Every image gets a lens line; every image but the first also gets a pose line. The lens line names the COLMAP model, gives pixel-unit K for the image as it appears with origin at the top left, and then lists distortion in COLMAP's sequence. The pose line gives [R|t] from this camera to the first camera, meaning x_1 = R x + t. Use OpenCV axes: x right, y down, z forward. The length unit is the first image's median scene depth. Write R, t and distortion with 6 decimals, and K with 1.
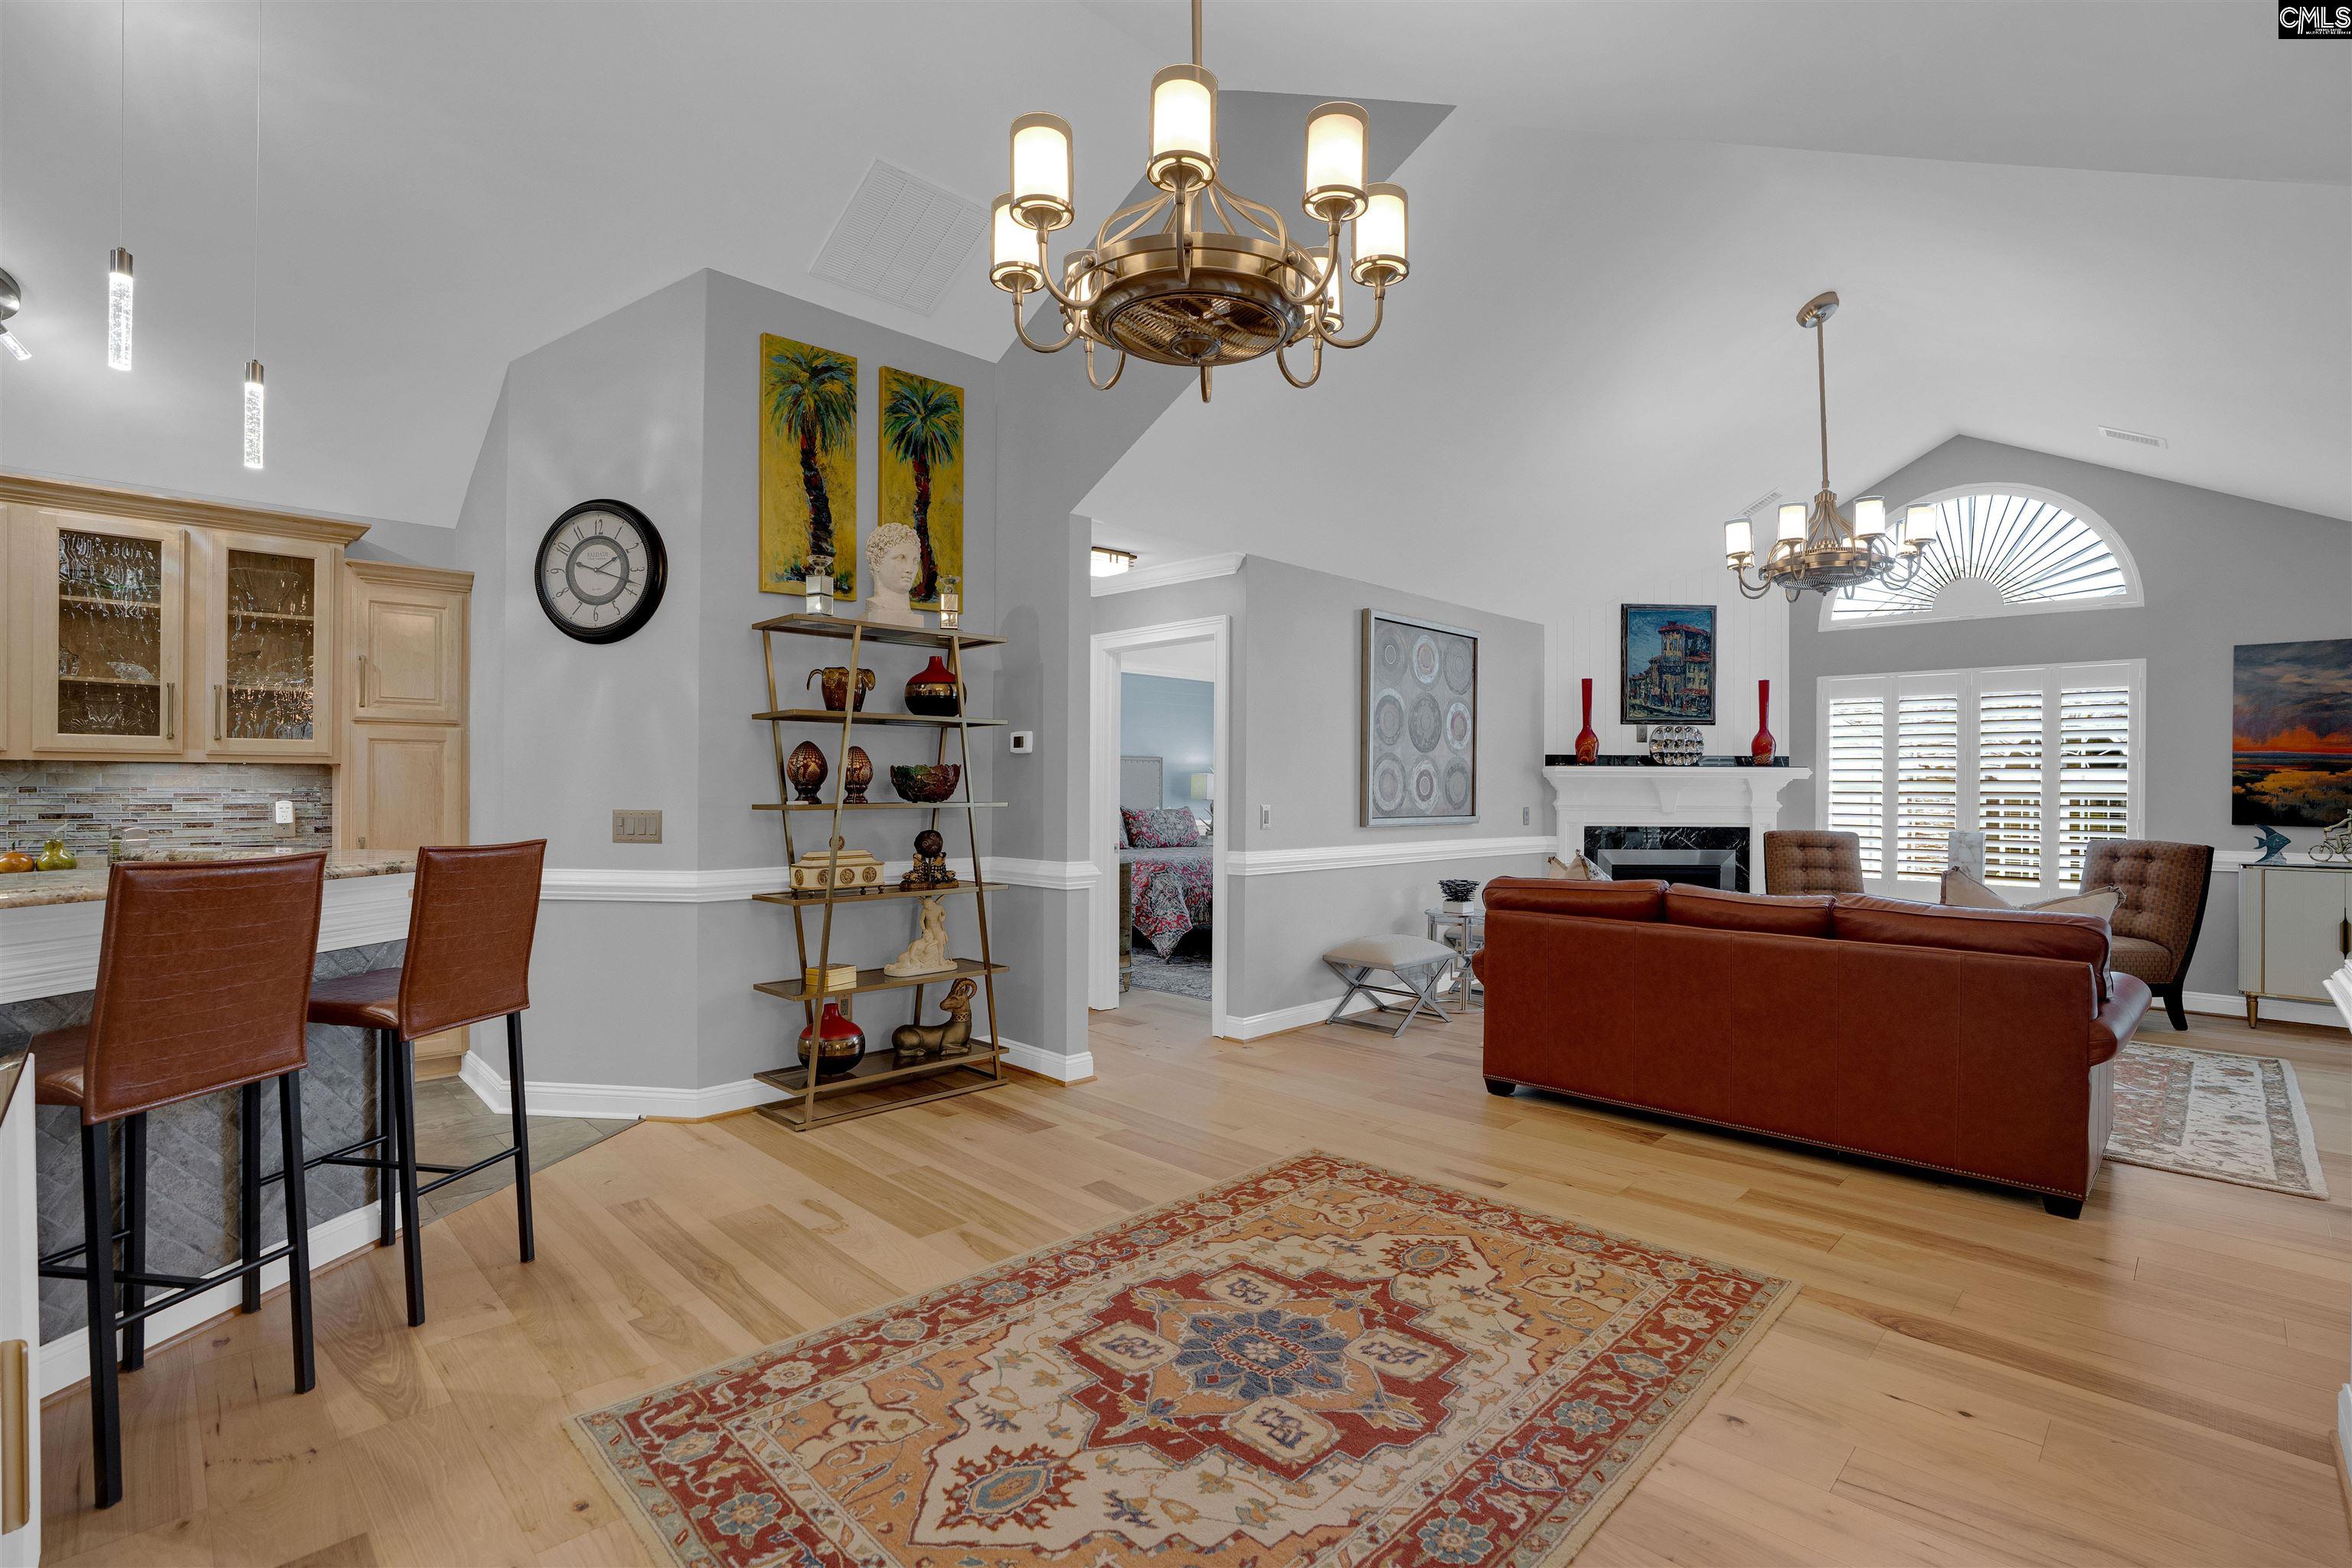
lens RADIAL K [[1093.7, 0, 1180.7], [0, 1093.7, 792.7], [0, 0, 1]] dist [-0.068536, 0.027442]
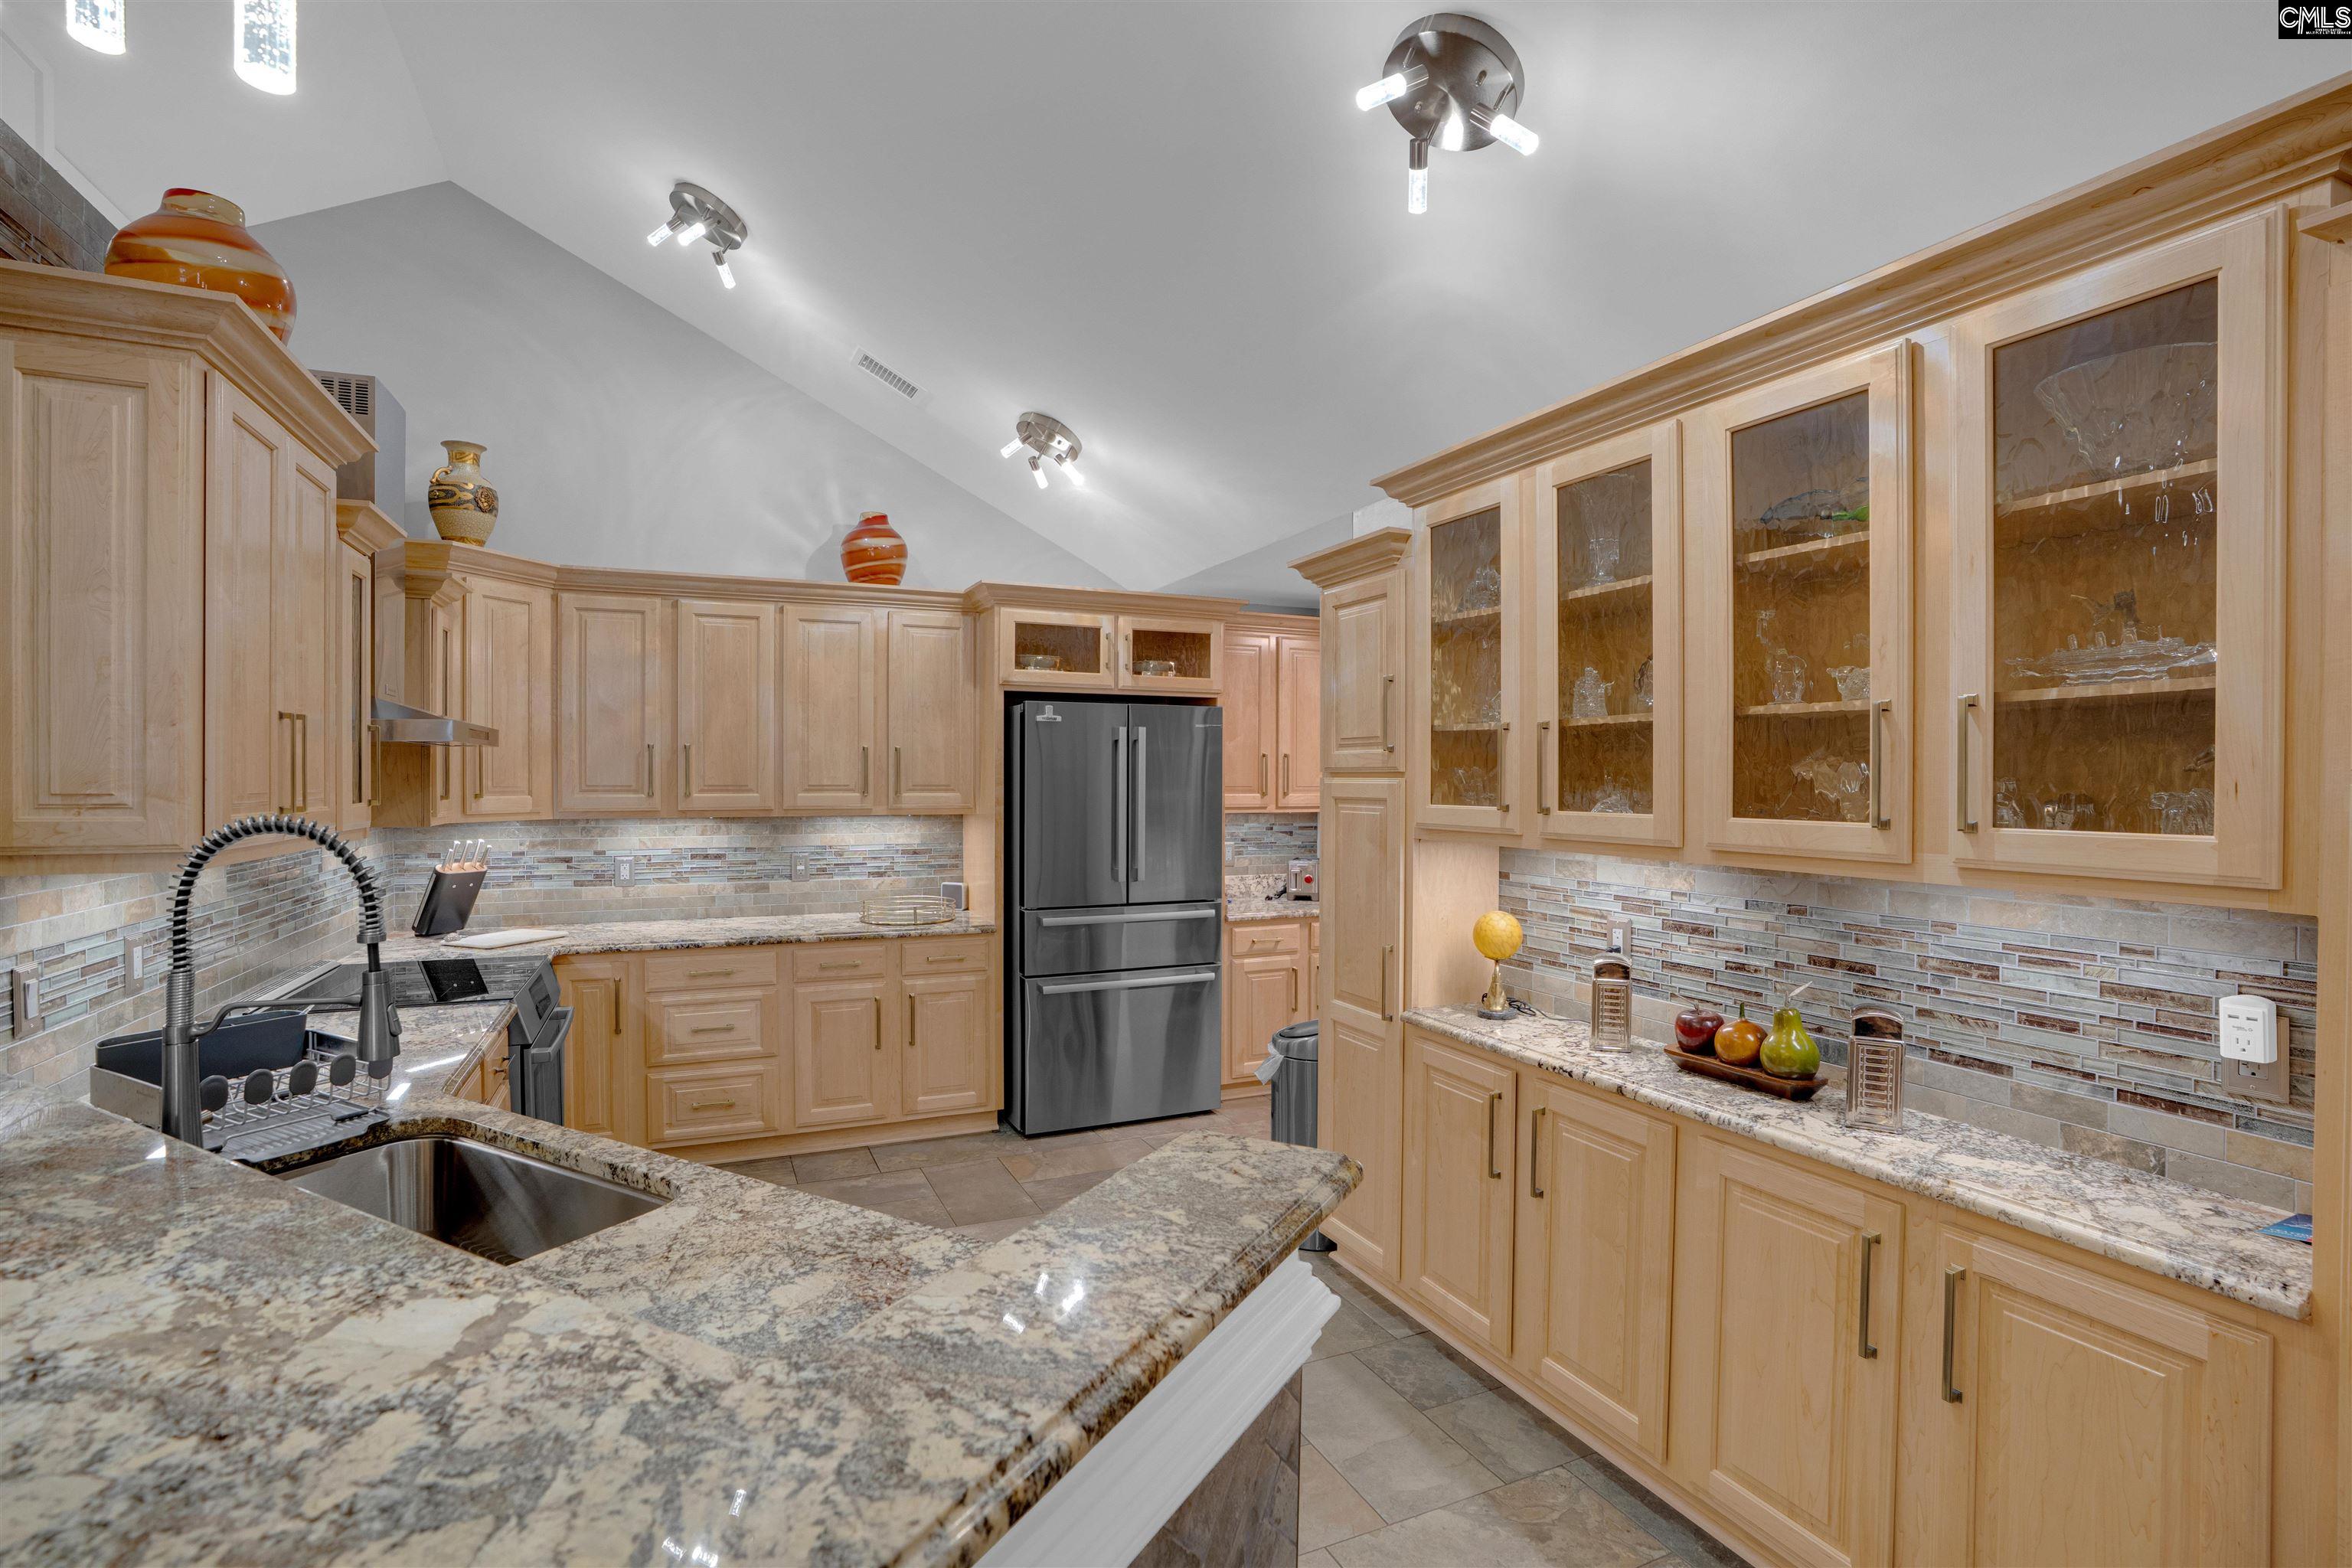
lens RADIAL K [[1086.9, 0, 1172.6], [0, 1086.9, 787.5], [0, 0, 1]] dist [-0.061840, 0.023308]
pose [[-0.351928, 0.003424, -0.936021, -0.418212], [-0.007778, 0.999948, 0.006582, -0.065581], [0.935995, 0.009596, -0.351883, 0.830109]]
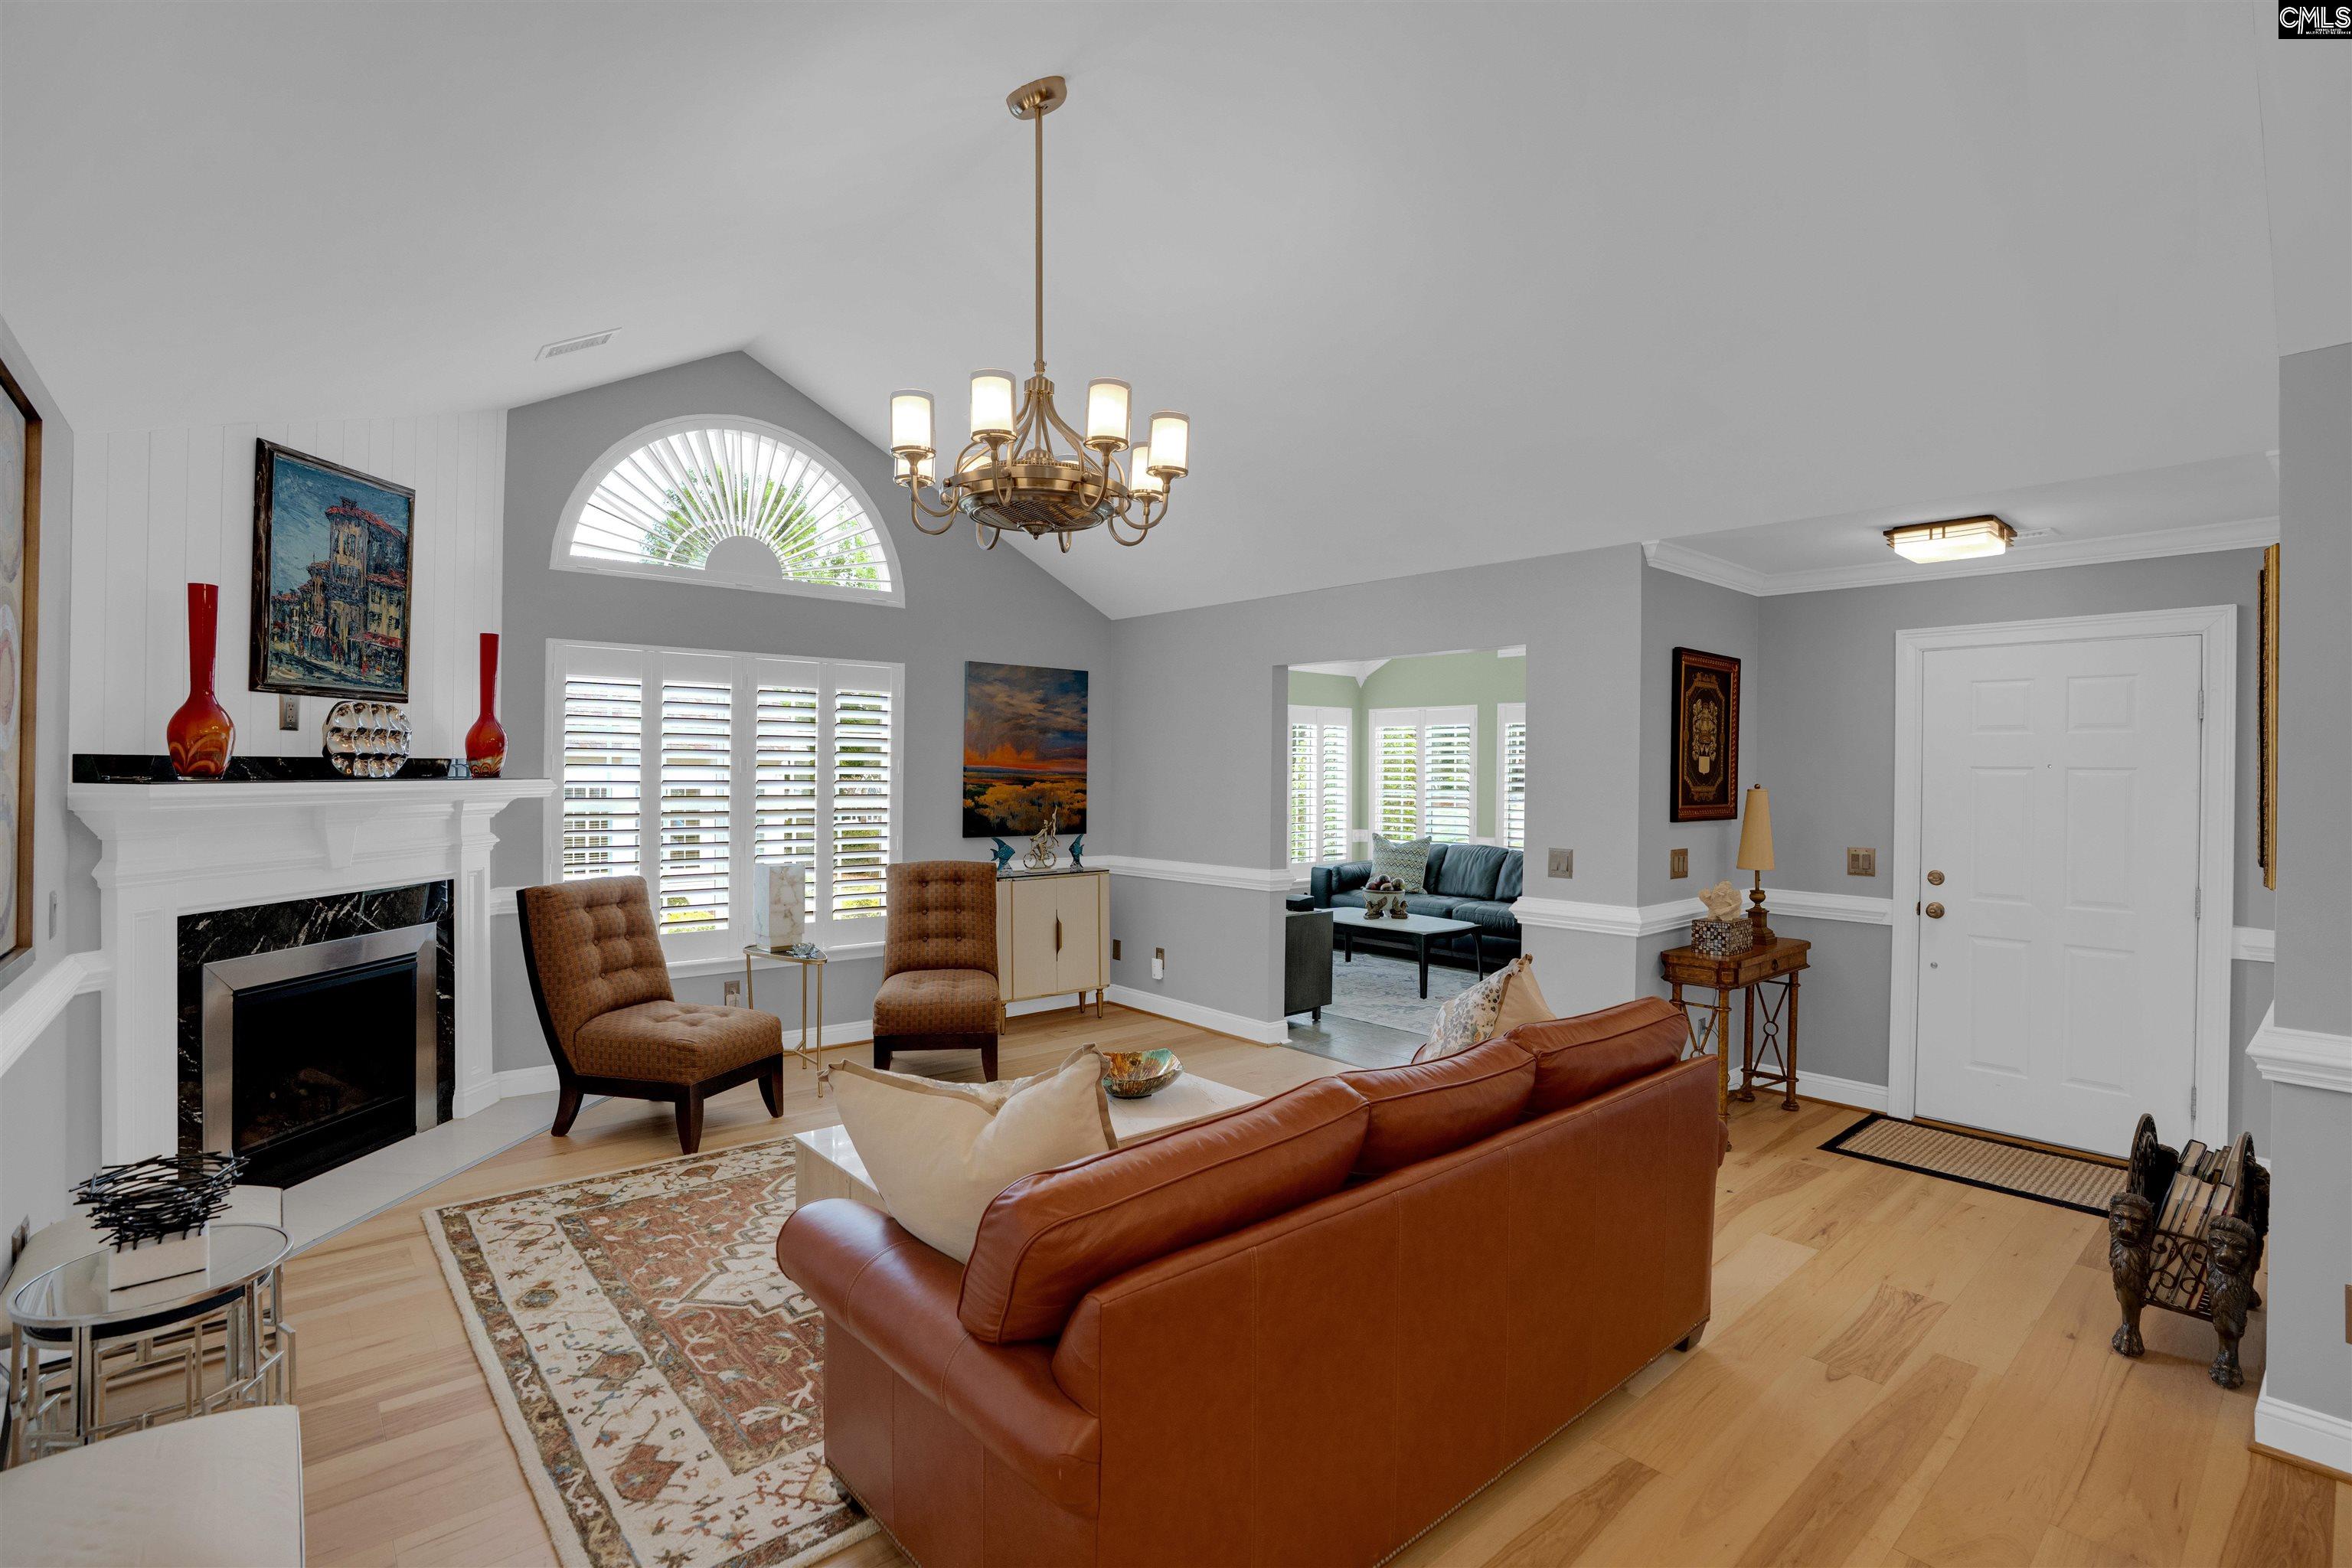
lens RADIAL K [[1098.1, 0, 1191.2], [0, 1098.1, 765.4], [0, 0, 1]] dist [-0.064242, 0.027741]
pose [[0.062313, -0.003042, 0.998052, -0.055725], [-0.003712, 0.999988, 0.003279, -0.062639], [-0.998050, -0.003909, 0.062301, 1.033715]]
